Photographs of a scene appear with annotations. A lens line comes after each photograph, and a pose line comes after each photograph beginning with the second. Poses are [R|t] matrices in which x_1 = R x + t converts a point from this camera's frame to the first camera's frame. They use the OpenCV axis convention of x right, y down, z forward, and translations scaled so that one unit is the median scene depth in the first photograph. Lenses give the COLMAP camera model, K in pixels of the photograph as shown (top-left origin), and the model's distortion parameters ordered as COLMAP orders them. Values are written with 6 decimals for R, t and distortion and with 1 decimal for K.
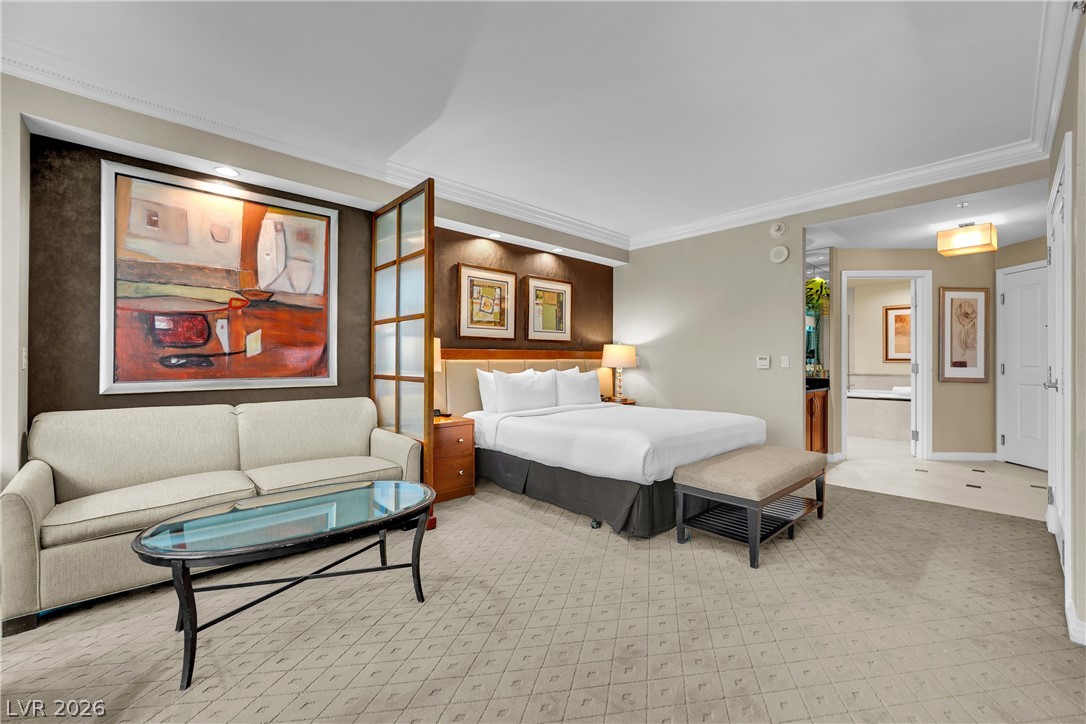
lens RADIAL K [[438.4, 0, 534.8], [0, 438.4, 362.1], [0, 0, 1]] dist [-0.020990, 0.000354]
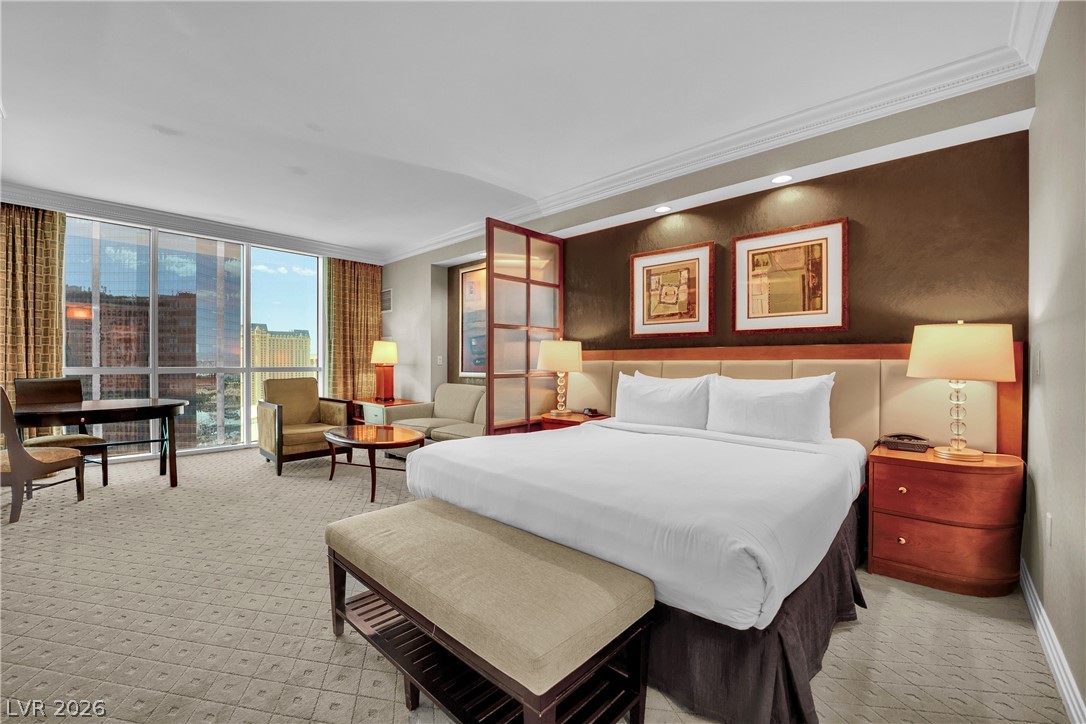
lens RADIAL K [[438.4, 0, 534.8], [0, 438.4, 362.1], [0, 0, 1]] dist [-0.020990, 0.000354]
pose [[0.077321, 0.003313, -0.997001, 0.710900], [-0.004317, 0.999986, 0.002988, -0.004284], [0.996997, 0.004073, 0.077334, 0.700129]]
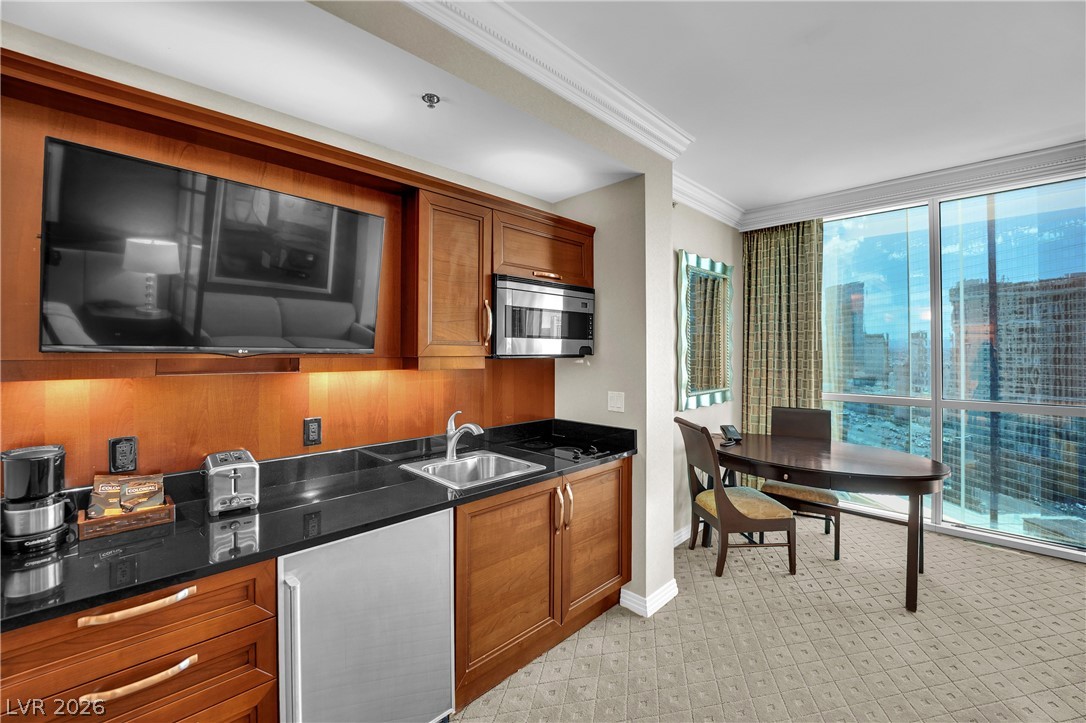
lens RADIAL K [[447.4, 0, 540.0], [0, 447.4, 343.1], [0, 0, 1]] dist [-0.016871, 0.000097]
pose [[-0.999050, -0.002661, -0.043503, 0.267233], [-0.002045, 0.999897, -0.014182, -0.072535], [0.043536, -0.014080, -0.998953, 0.568285]]
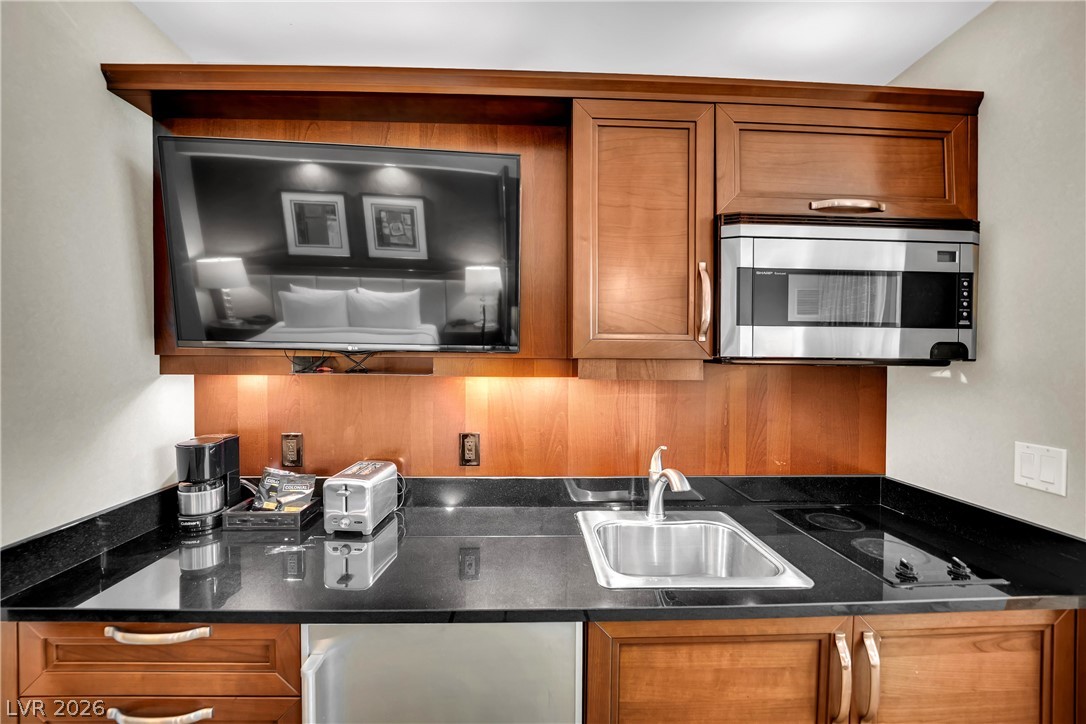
lens RADIAL K [[438.4, 0, 534.8], [0, 438.4, 362.1], [0, 0, 1]] dist [-0.020990, 0.000354]
pose [[-0.762587, -0.008984, 0.646824, 0.206098], [-0.006354, 0.999959, 0.006397, -0.064176], [-0.646855, 0.000768, -0.762613, 0.360167]]
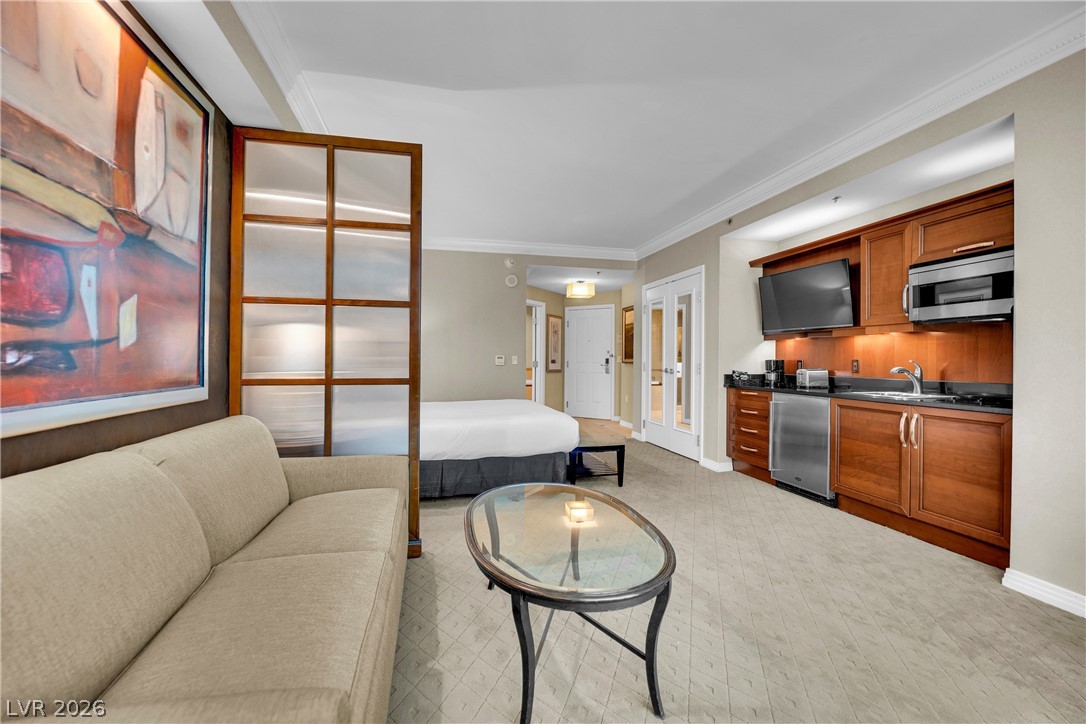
lens RADIAL K [[438.4, 0, 534.8], [0, 438.4, 362.1], [0, 0, 1]] dist [-0.020990, 0.000354]
pose [[0.499564, -0.001555, 0.866276, -0.588349], [-0.006427, 0.999964, 0.005502, -0.002351], [-0.866253, -0.008316, 0.499536, 0.252538]]
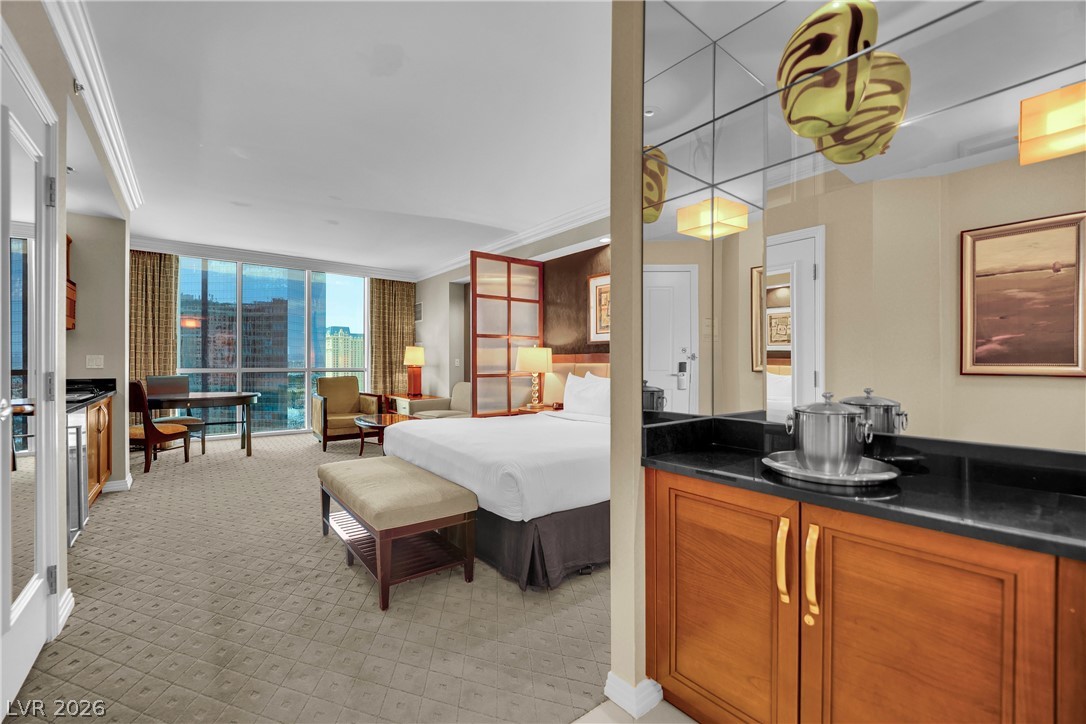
lens RADIAL K [[448.7, 0, 541.3], [0, 448.7, 358.8], [0, 0, 1]] dist [-0.017121, -0.000083]
pose [[-0.071180, -0.006062, -0.997445, 0.950083], [-0.004503, 0.999973, -0.005756, -0.009667], [0.997453, 0.004082, -0.071205, 0.929871]]
